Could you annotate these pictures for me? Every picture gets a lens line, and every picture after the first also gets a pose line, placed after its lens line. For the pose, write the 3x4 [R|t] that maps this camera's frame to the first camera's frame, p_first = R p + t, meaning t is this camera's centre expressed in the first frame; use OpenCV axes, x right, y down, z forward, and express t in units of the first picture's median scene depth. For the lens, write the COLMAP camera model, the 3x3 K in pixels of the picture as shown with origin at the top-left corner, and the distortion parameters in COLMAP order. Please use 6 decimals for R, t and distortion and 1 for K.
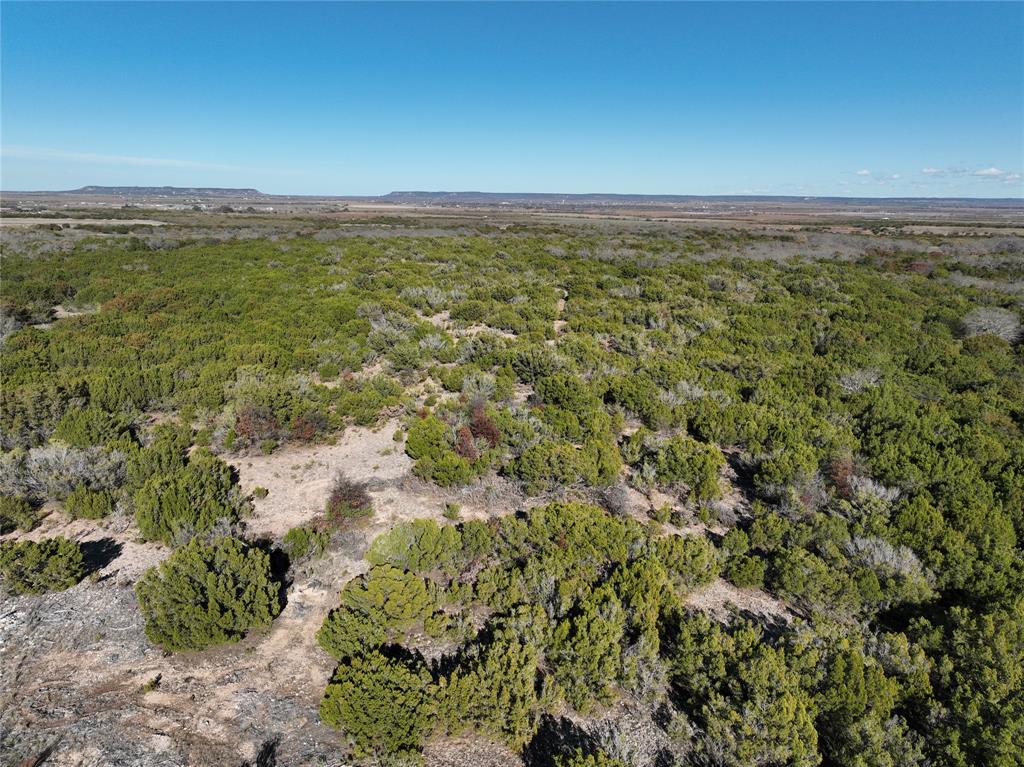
lens RADIAL K [[719.9, 0, 512.0], [0, 719.9, 377.0], [0, 0, 1]] dist [-0.004806, 0.022088]
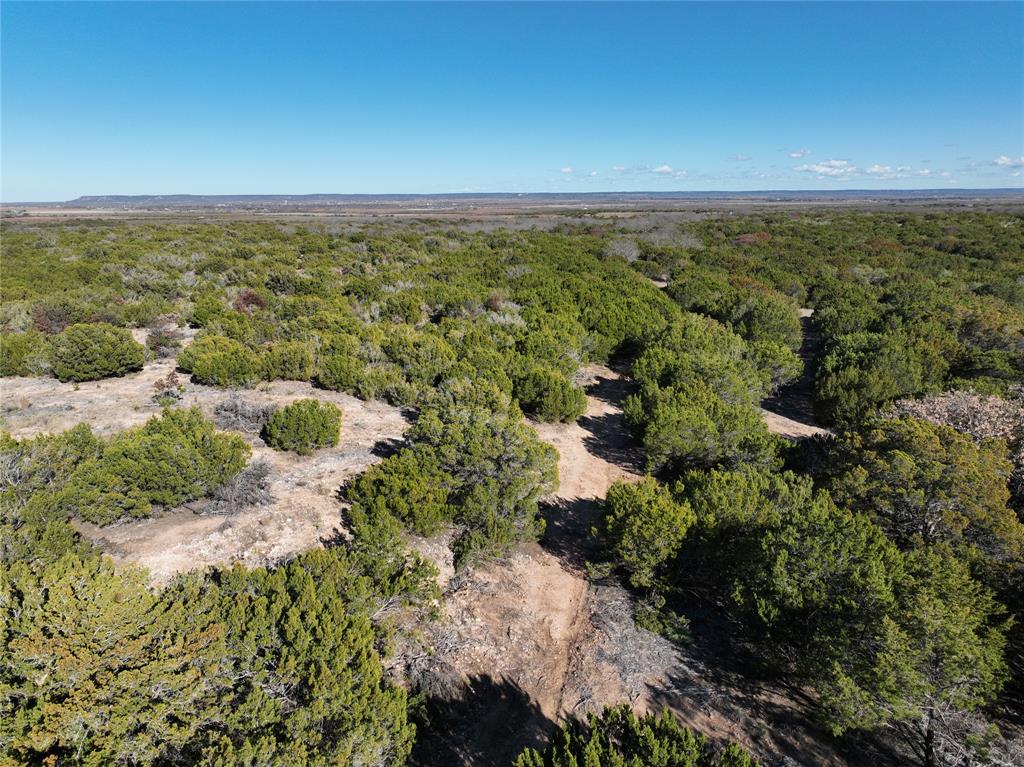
lens RADIAL K [[719.9, 0, 506.5], [0, 719.9, 381.0], [0, 0, 1]] dist [-0.004806, 0.022088]
pose [[0.936031, -0.107206, 0.335190, -0.015170], [0.105415, 0.994148, 0.023590, 0.057431], [-0.335758, 0.013253, 0.941855, -0.106953]]
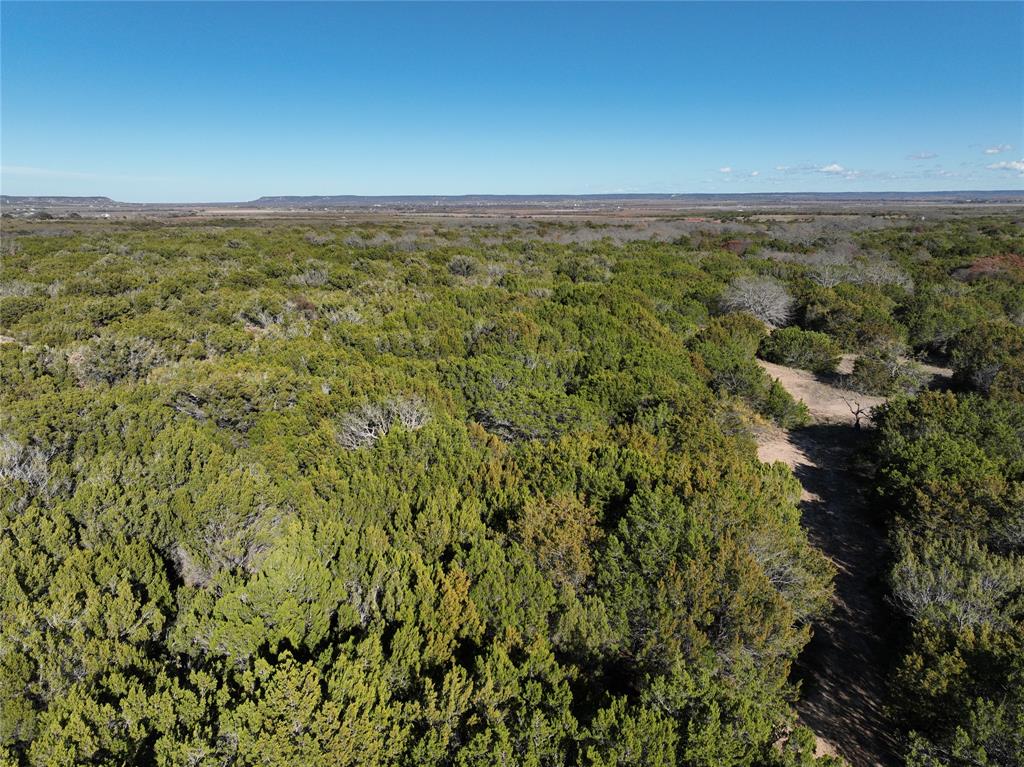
lens RADIAL K [[719.9, 0, 513.2], [0, 719.9, 385.9], [0, 0, 1]] dist [-0.004806, 0.022088]
pose [[0.986451, -0.059763, 0.152782, 0.150587], [0.058412, 0.998204, 0.013319, -0.005146], [-0.153303, -0.004214, 0.988170, 0.157927]]
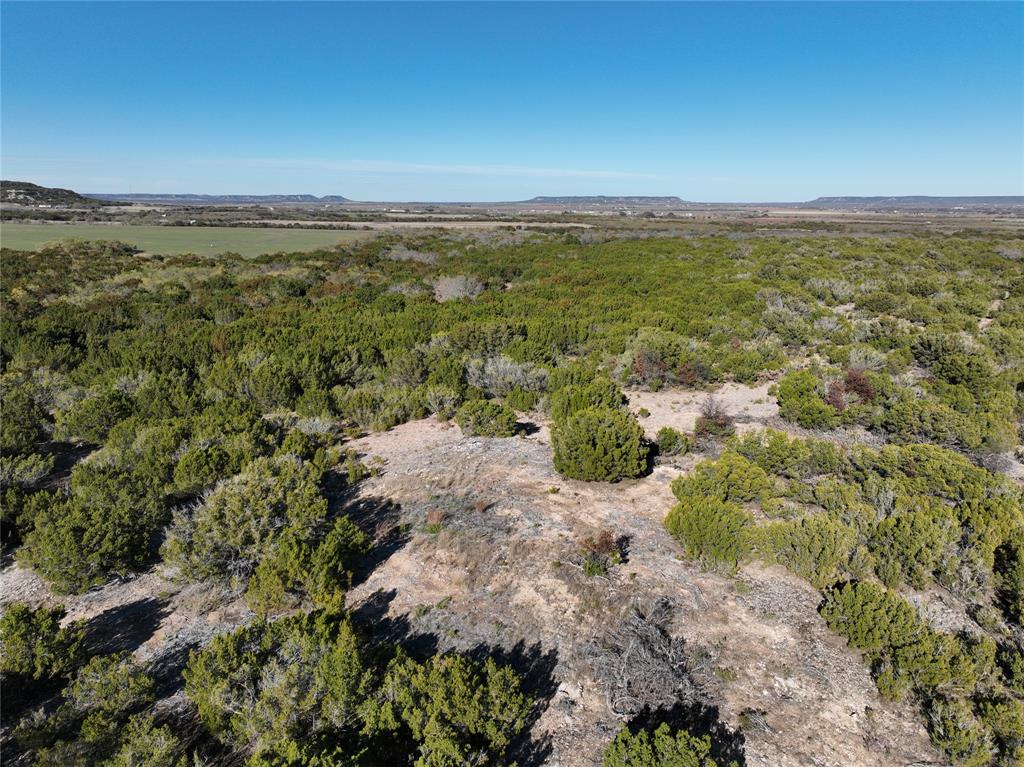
lens RADIAL K [[719.9, 0, 511.9], [0, 719.9, 384.7], [0, 0, 1]] dist [-0.004806, 0.022088]
pose [[0.851411, 0.119084, -0.510801, 0.015316], [-0.118746, 0.992362, 0.033422, 0.022210], [0.510880, 0.032199, 0.859049, -0.031528]]
